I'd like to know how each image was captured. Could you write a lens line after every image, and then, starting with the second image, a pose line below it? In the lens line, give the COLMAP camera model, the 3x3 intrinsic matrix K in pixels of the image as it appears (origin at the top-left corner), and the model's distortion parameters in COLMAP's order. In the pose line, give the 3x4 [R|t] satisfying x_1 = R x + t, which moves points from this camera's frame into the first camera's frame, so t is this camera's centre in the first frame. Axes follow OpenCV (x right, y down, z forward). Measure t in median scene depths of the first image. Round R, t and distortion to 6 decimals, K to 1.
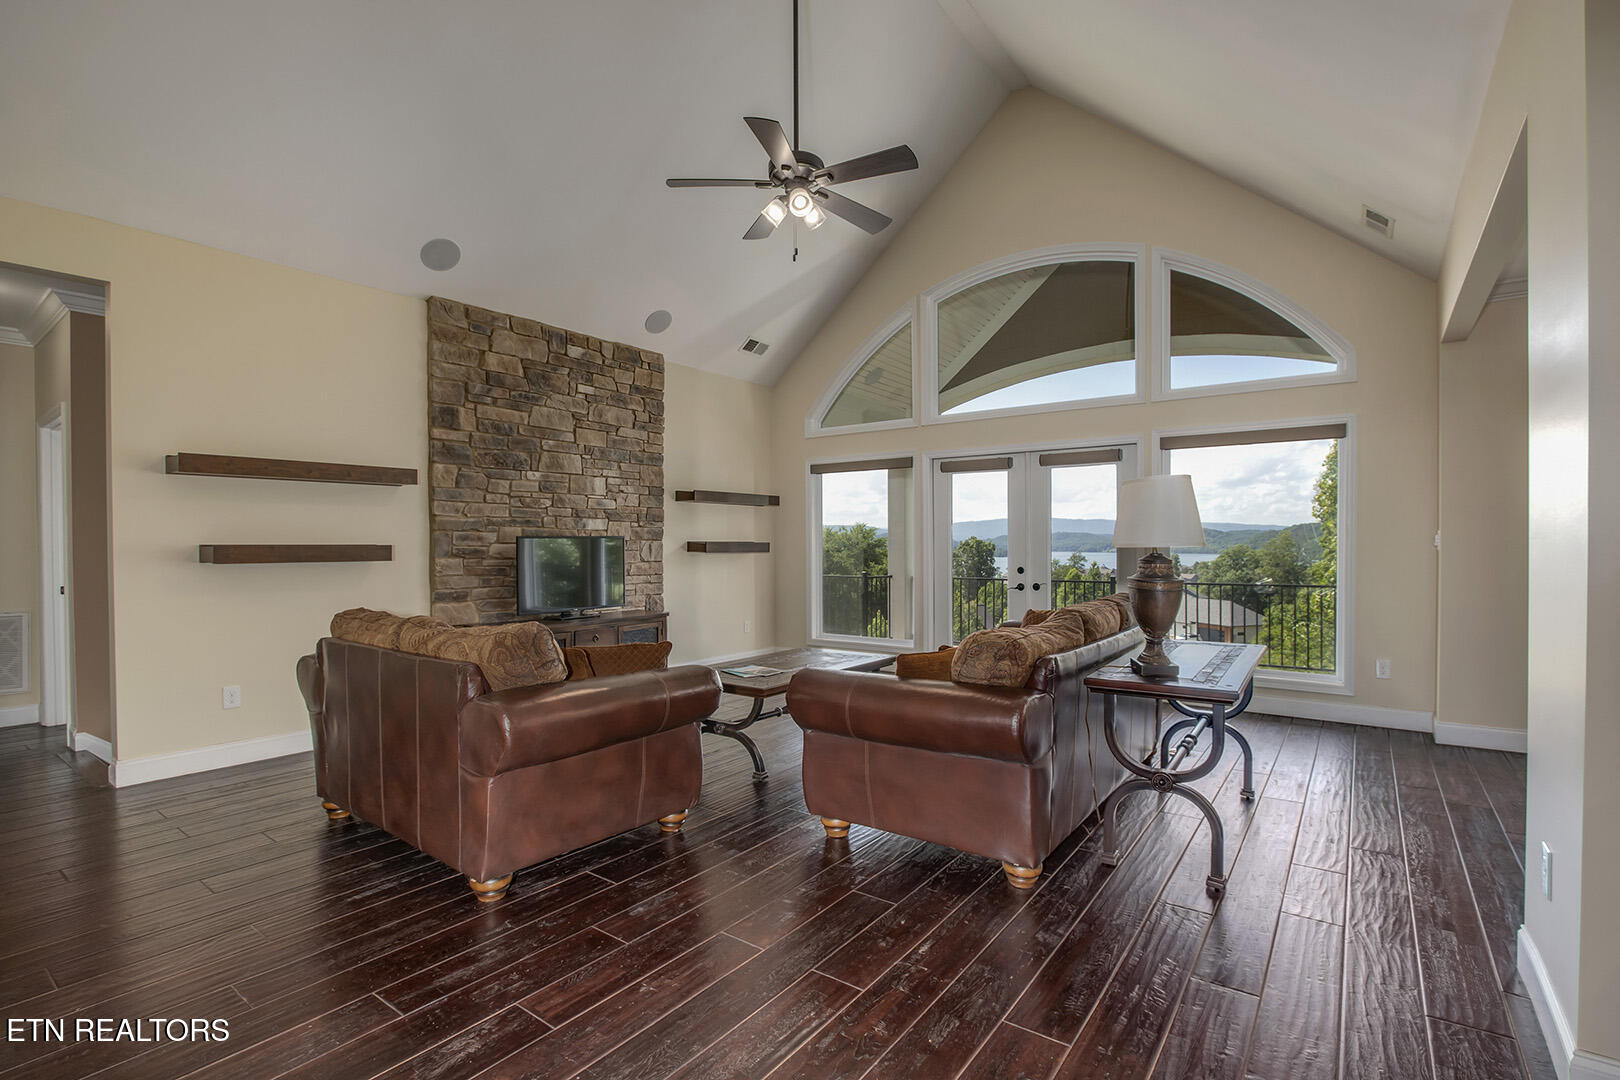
lens RADIAL K [[762.6, 0, 810.5], [0, 762.6, 551.3], [0, 0, 1]] dist [-0.023348, 0.002445]
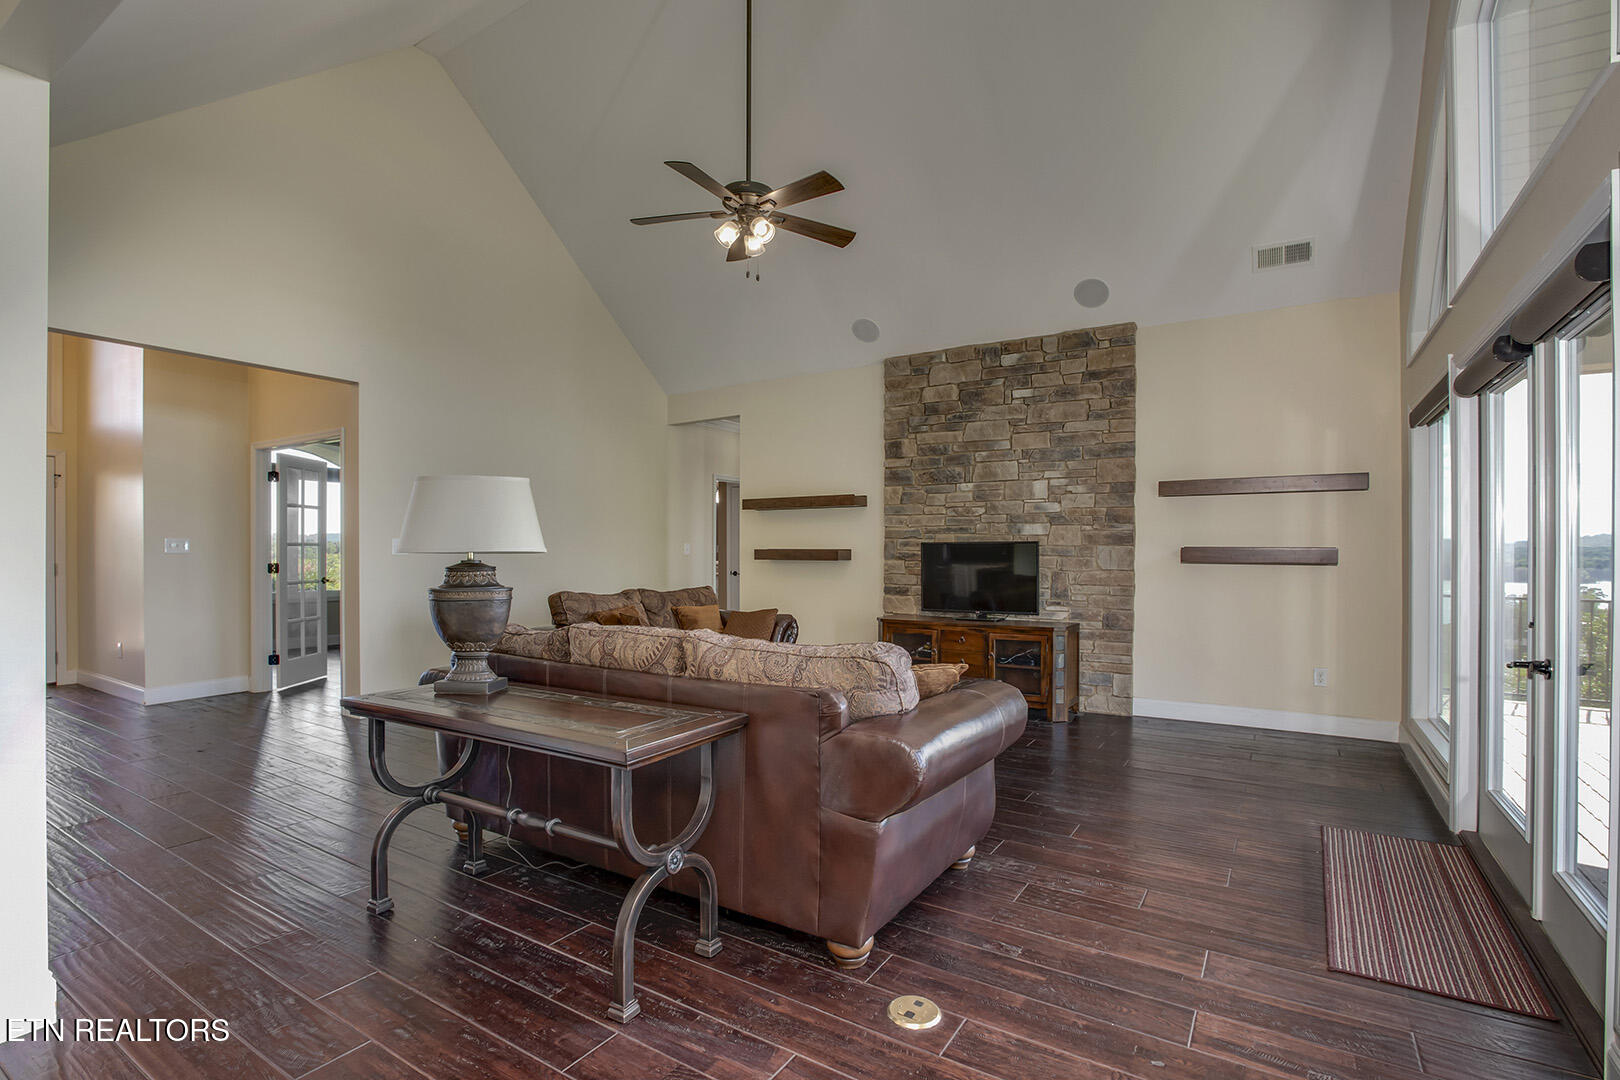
lens RADIAL K [[762.6, 0, 813.0], [0, 762.6, 550.7], [0, 0, 1]] dist [-0.023348, 0.002445]
pose [[0.078615, 0.003361, -0.996899, 0.706782], [-0.013800, 0.999902, 0.002282, -0.006913], [0.996810, 0.013578, 0.078654, 0.687255]]
